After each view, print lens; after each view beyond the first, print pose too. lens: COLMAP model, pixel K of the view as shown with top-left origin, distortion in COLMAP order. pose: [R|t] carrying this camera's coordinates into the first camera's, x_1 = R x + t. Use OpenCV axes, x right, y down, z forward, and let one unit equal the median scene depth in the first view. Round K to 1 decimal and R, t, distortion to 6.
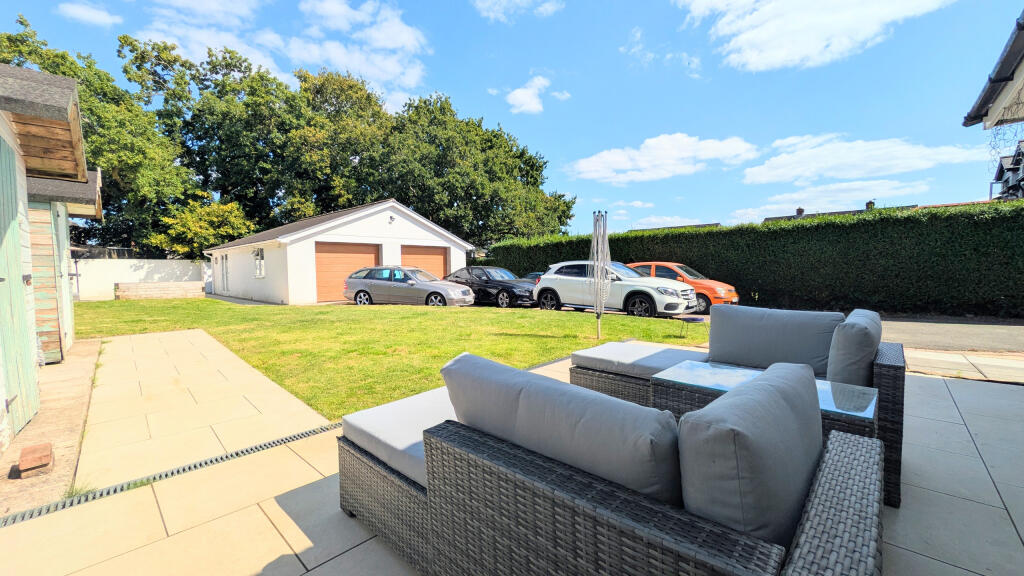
lens RADIAL K [[400.3, 0, 508.3], [0, 400.3, 288.8], [0, 0, 1]] dist [-0.001329, 0.000272]
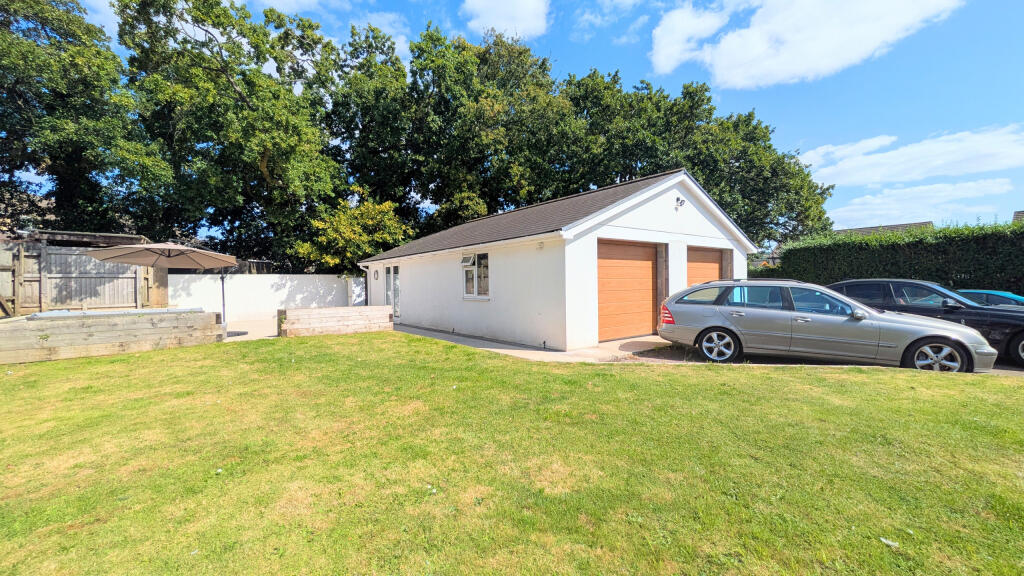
lens RADIAL K [[400.3, 0, 506.1], [0, 400.3, 282.7], [0, 0, 1]] dist [-0.001329, 0.000272]
pose [[0.987897, -0.007917, -0.154912, -0.361747], [0.000176, 0.998753, -0.049921, -0.018481], [0.155114, 0.049289, 0.986666, 0.289377]]
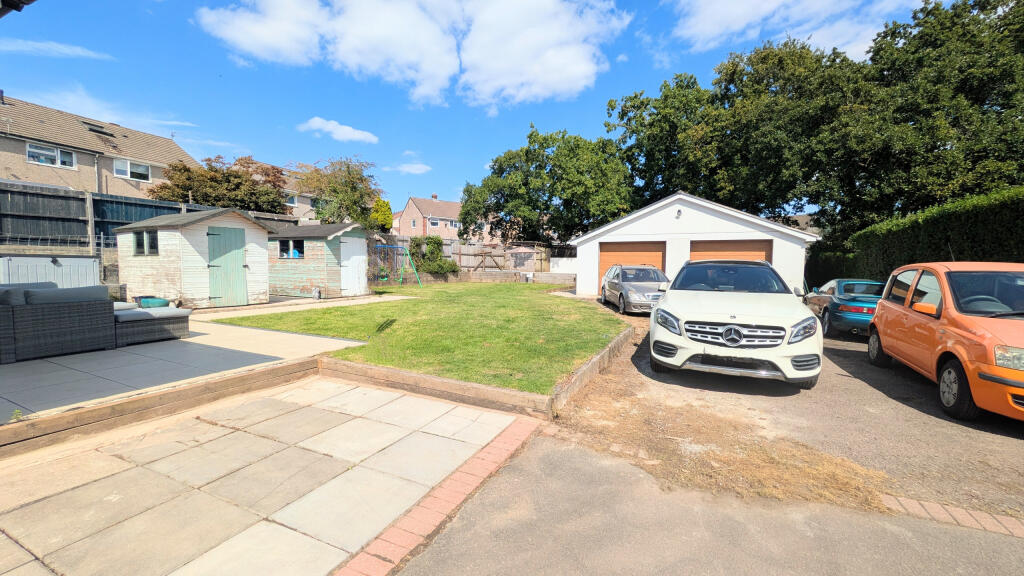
lens RADIAL K [[400.3, 0, 510.3], [0, 400.3, 286.6], [0, 0, 1]] dist [-0.001329, 0.000272]
pose [[0.284441, 0.066057, -0.956415, 0.385367], [-0.060984, 0.996850, 0.050712, -0.023244], [0.956752, 0.043902, 0.287574, 0.295291]]
